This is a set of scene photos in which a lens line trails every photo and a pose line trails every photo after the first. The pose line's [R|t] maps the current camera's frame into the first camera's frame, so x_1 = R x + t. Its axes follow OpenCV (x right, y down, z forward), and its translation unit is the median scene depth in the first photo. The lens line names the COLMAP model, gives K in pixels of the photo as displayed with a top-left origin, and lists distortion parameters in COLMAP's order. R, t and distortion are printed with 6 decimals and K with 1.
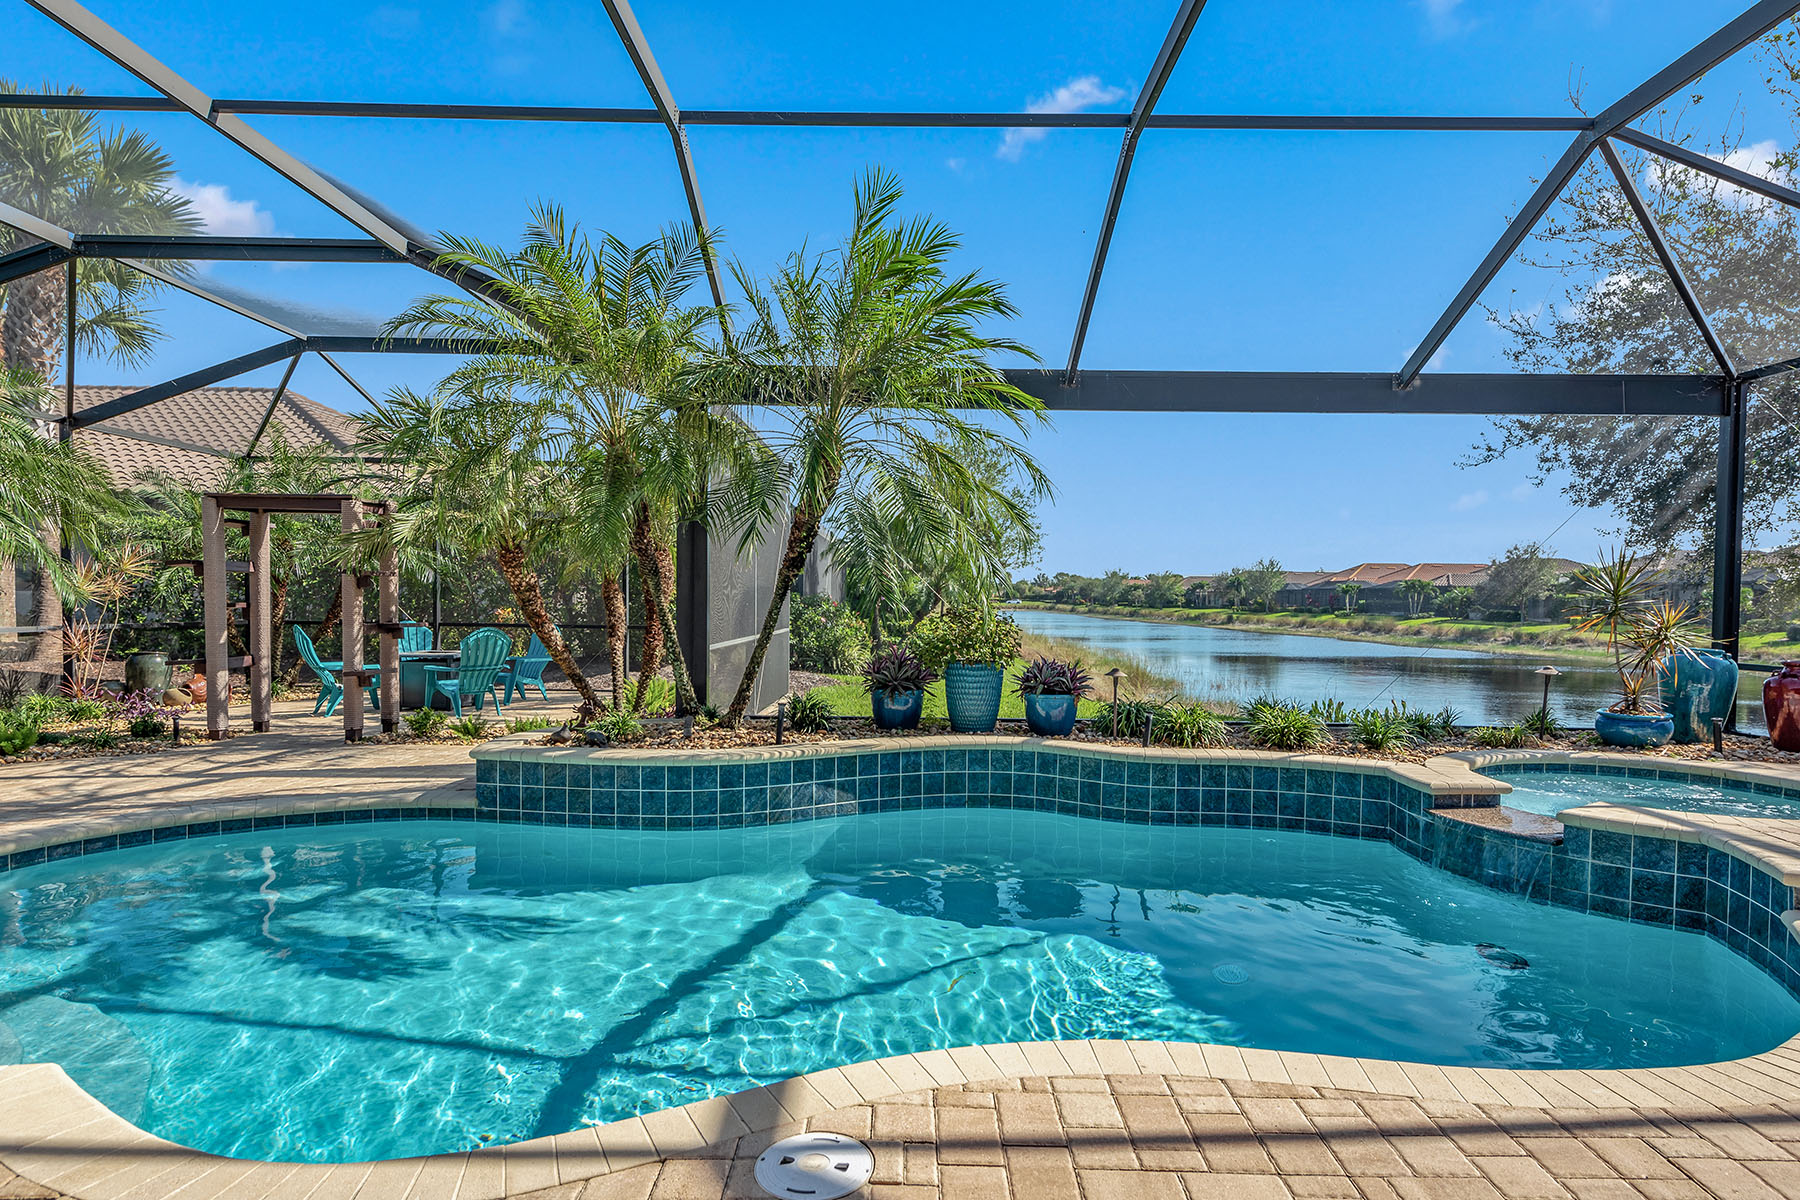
lens RADIAL K [[955.1, 0, 920.8], [0, 955.1, 629.4], [0, 0, 1]] dist [0.012951, -0.001957]
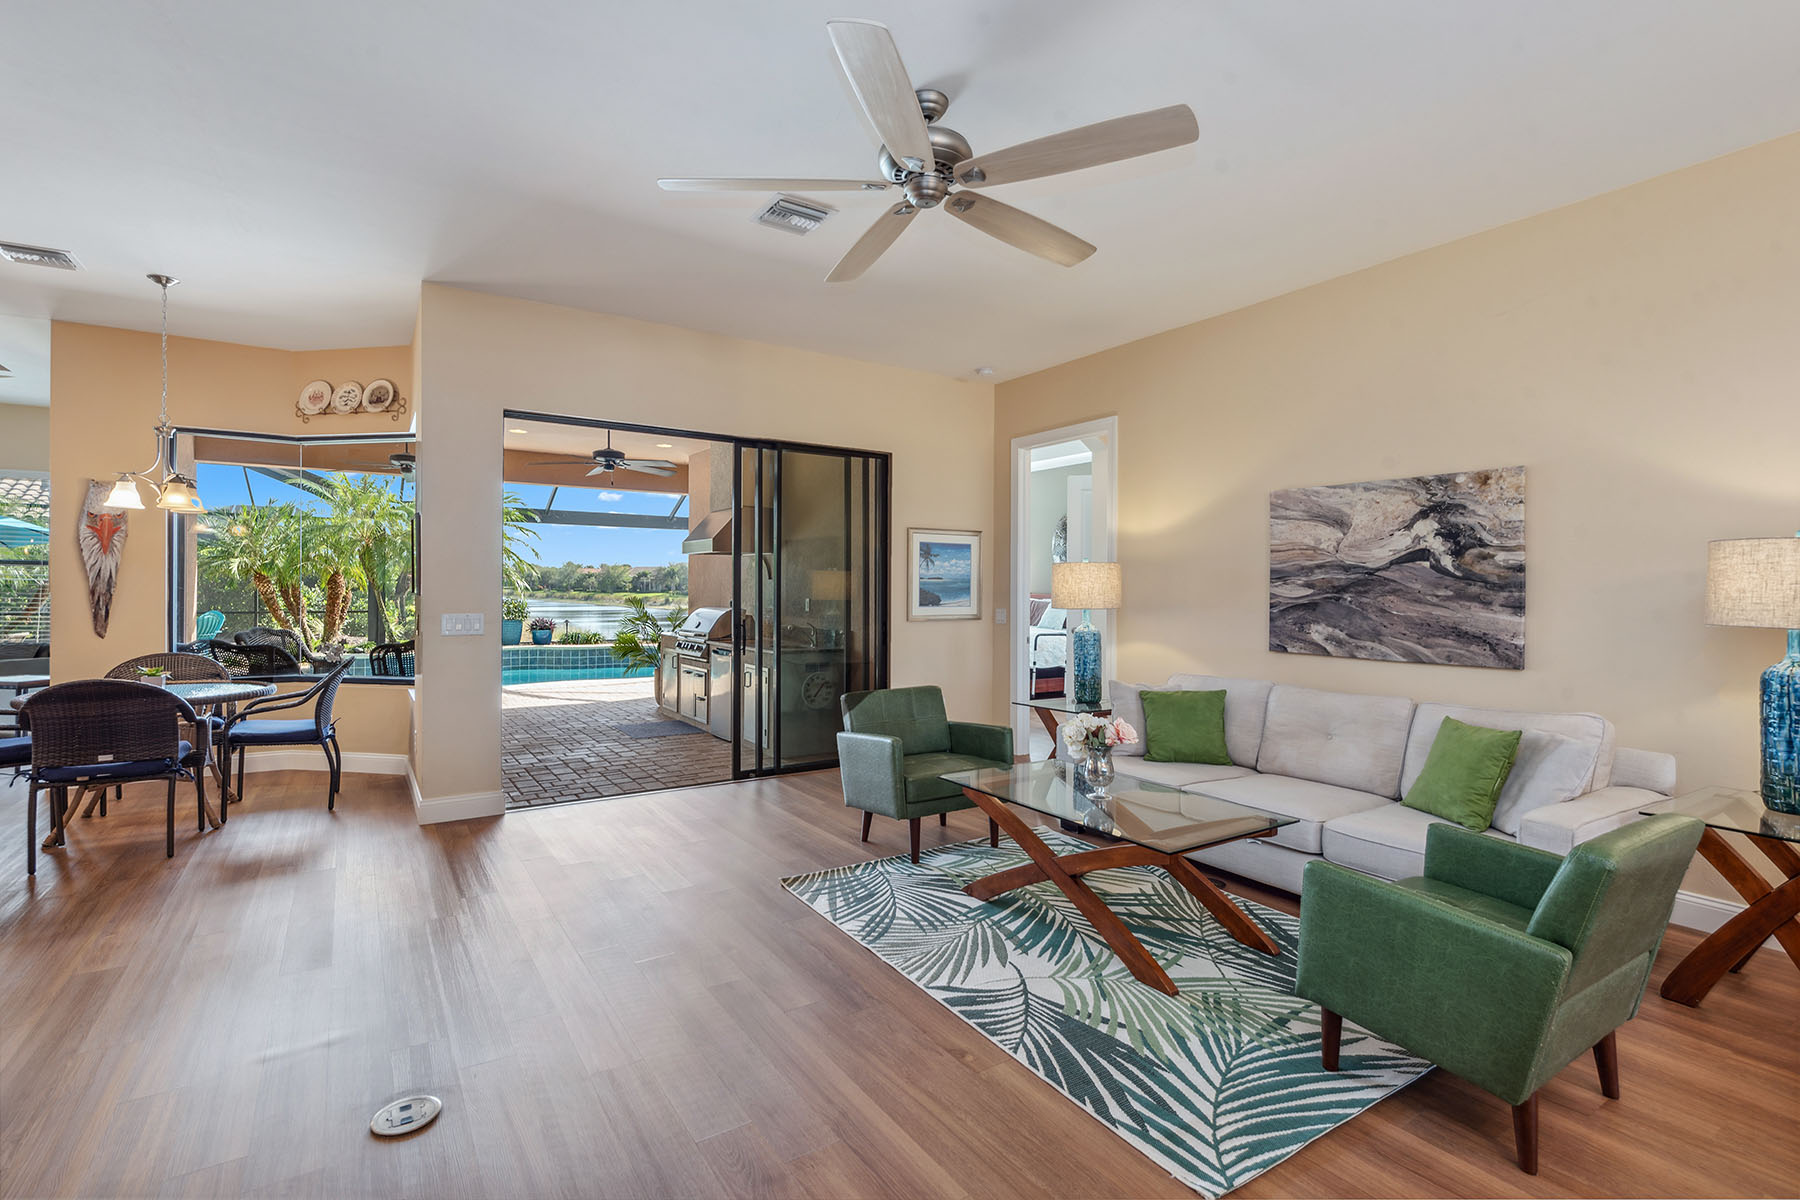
lens RADIAL K [[823.2, 0, 898.7], [0, 823.2, 590.3], [0, 0, 1]] dist [0.005611, -0.000954]
pose [[0.837395, -0.006967, 0.546555, -0.293216], [0.020201, 0.999630, -0.018209, 0.016803], [-0.546225, 0.026289, 0.837226, -1.511545]]
